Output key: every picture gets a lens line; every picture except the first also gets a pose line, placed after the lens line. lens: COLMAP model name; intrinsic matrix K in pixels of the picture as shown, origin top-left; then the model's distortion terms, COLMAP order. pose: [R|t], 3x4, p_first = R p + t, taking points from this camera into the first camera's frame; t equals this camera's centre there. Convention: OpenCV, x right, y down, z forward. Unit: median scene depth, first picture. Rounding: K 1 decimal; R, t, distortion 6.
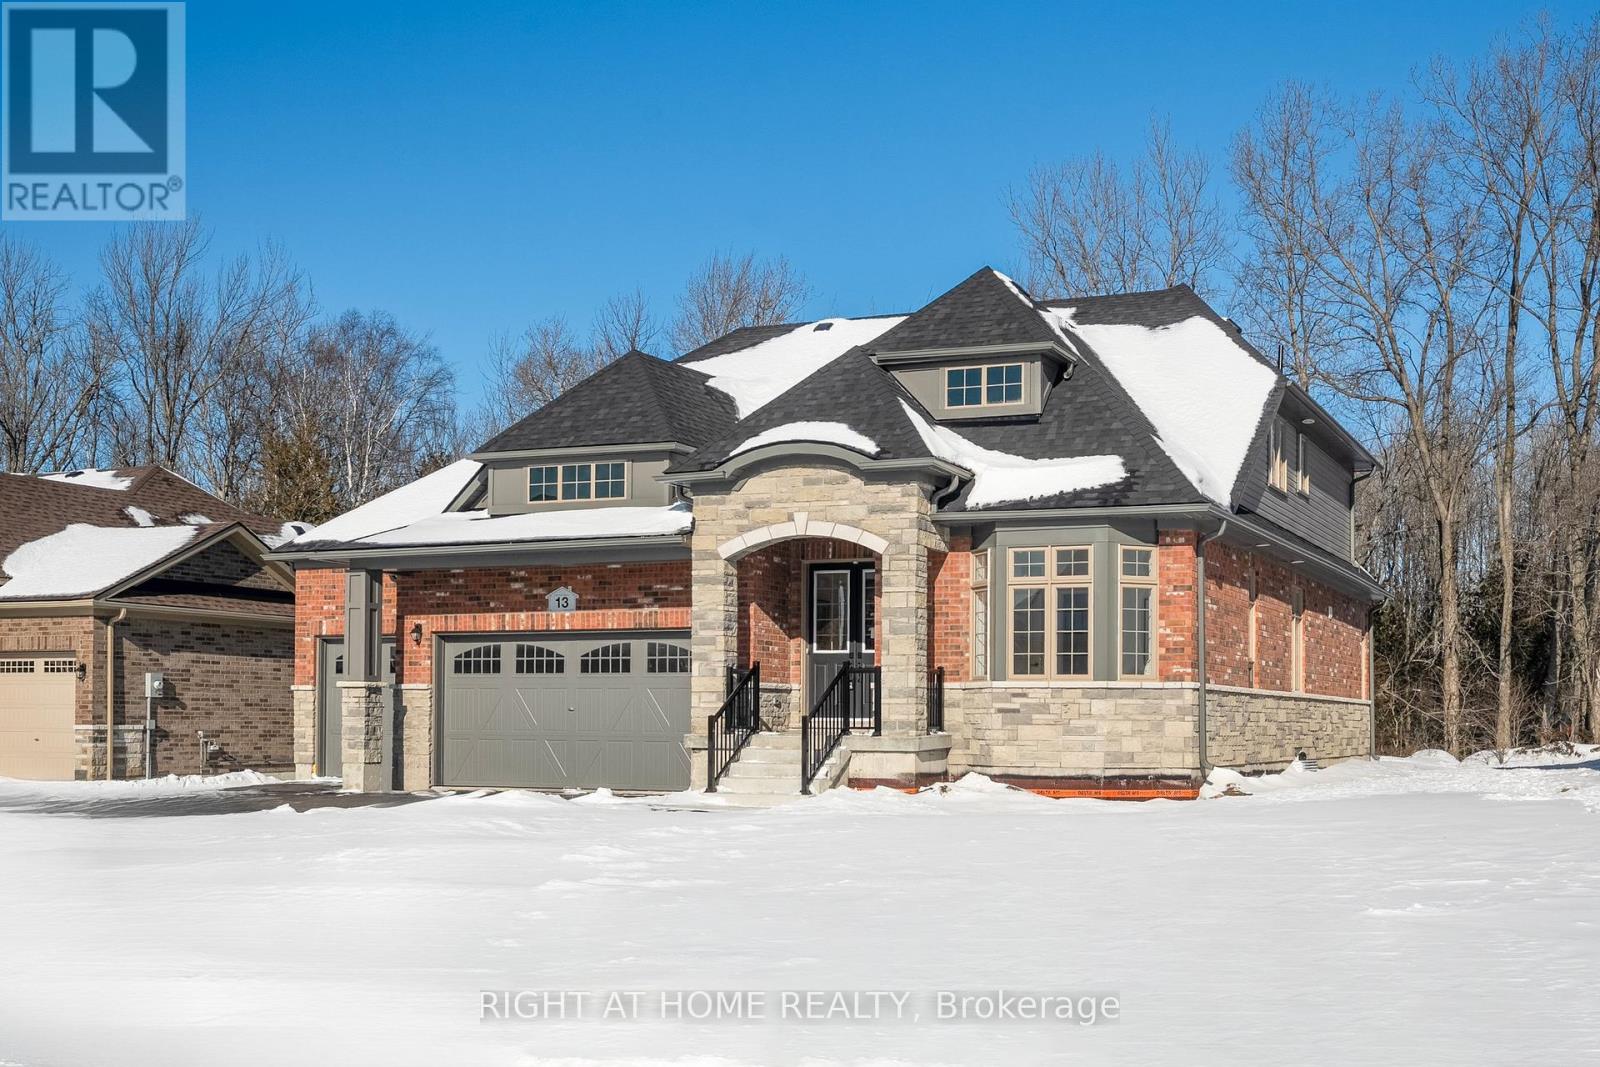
lens RADIAL K [[781.0, 0, 802.9], [0, 781.0, 533.5], [0, 0, 1]] dist [0.001526, -0.000354]
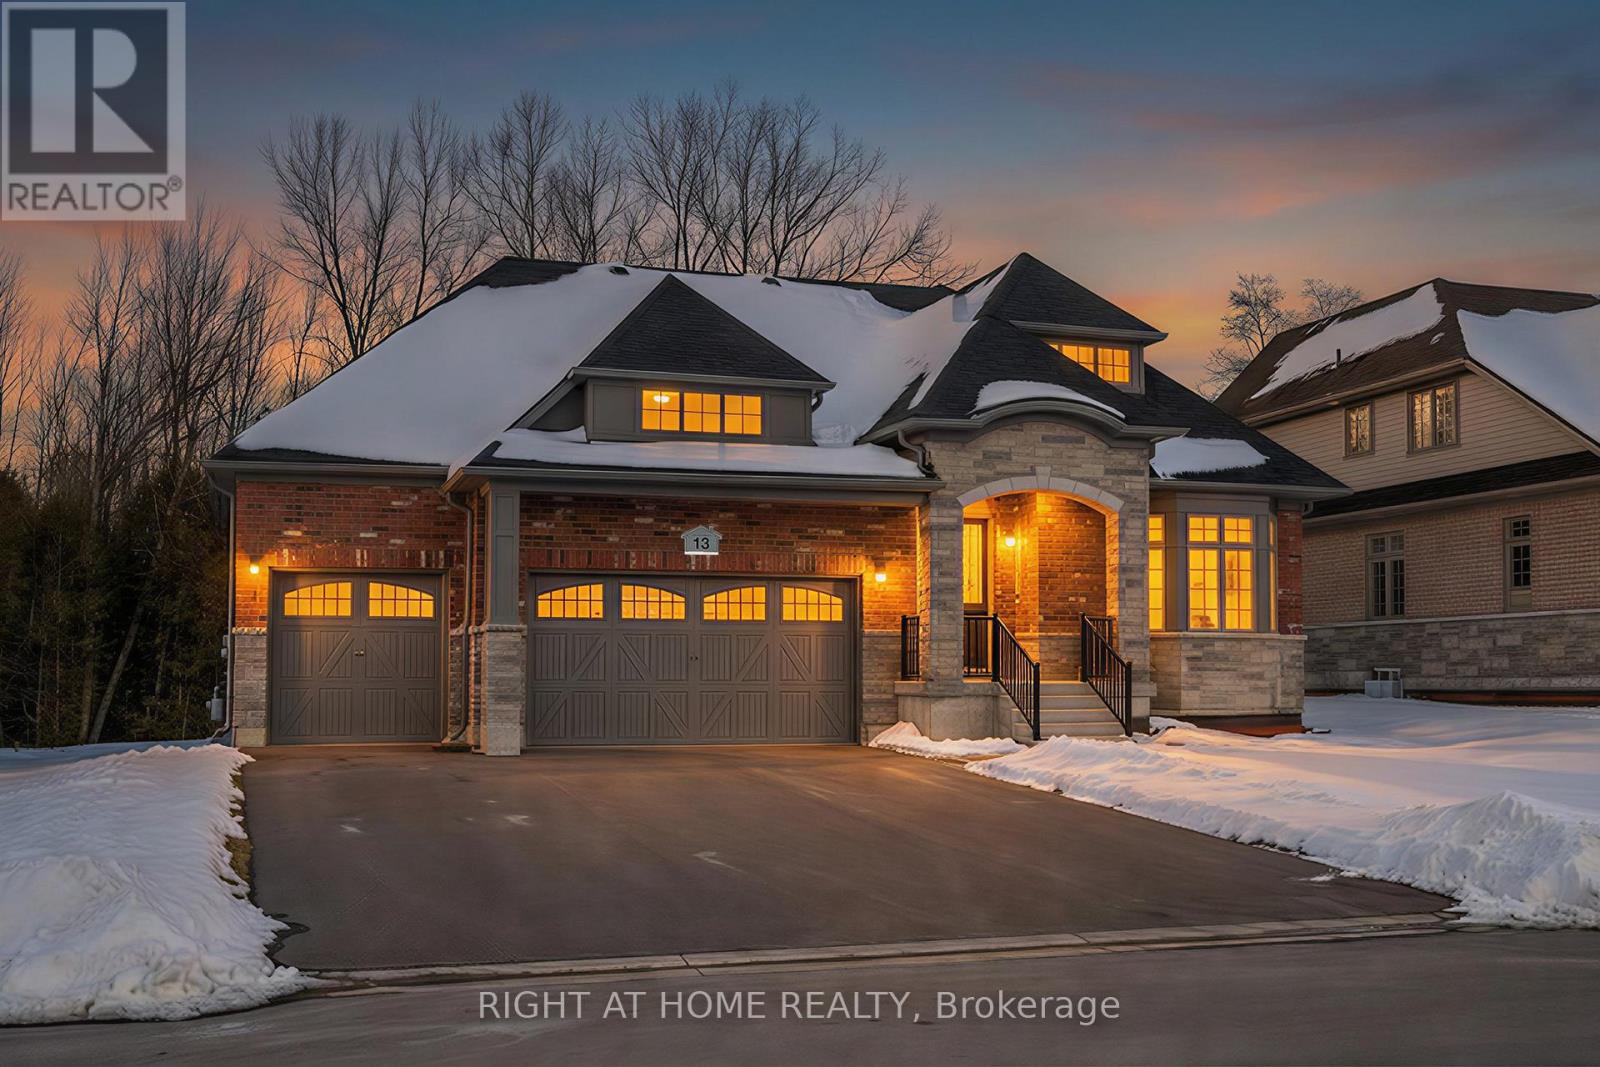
lens RADIAL K [[781.0, 0, 802.9], [0, 781.0, 533.5], [0, 0, 1]] dist [0.001526, -0.000354]
pose [[0.946370, 0.054845, 0.318395, -0.612100], [-0.072711, 0.996360, 0.044494, 0.036501], [-0.314796, -0.065259, 0.946913, 0.122488]]
